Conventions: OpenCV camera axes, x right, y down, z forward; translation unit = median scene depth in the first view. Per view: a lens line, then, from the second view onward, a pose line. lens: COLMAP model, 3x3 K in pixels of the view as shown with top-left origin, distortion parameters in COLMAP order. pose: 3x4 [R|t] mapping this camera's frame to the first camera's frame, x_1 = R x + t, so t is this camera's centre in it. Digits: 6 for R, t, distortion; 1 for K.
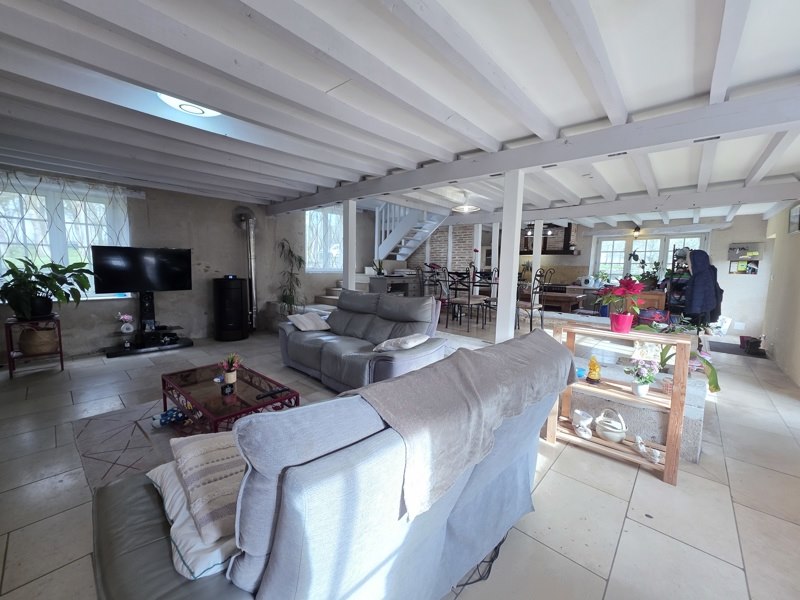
lens RADIAL K [[323.2, 0, 398.0], [0, 323.2, 300.5], [0, 0, 1]] dist [0.001033, 0.000113]
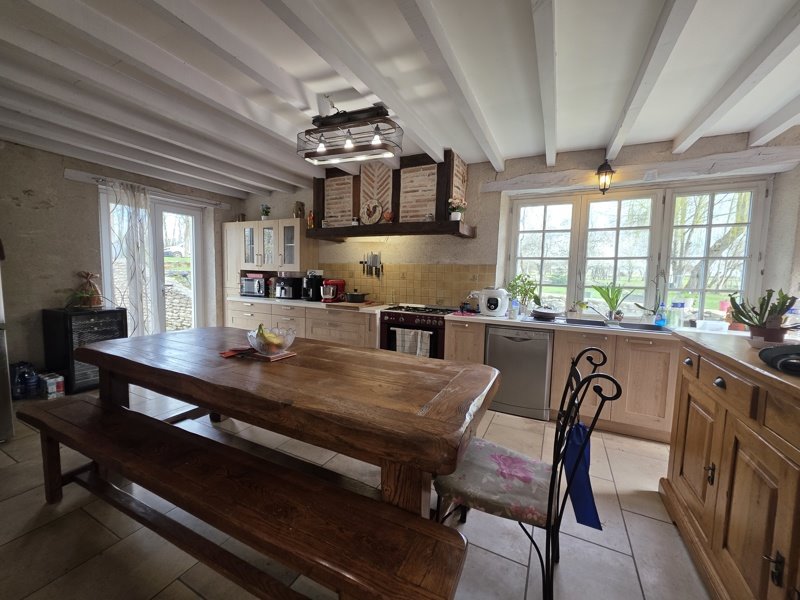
lens RADIAL K [[323.2, 0, 401.2], [0, 323.2, 298.8], [0, 0, 1]] dist [0.001033, 0.000113]
pose [[0.960601, -0.015496, 0.277497, 0.365380], [0.021237, 0.999618, -0.017696, -0.058632], [-0.277117, 0.022892, 0.960563, 0.646719]]
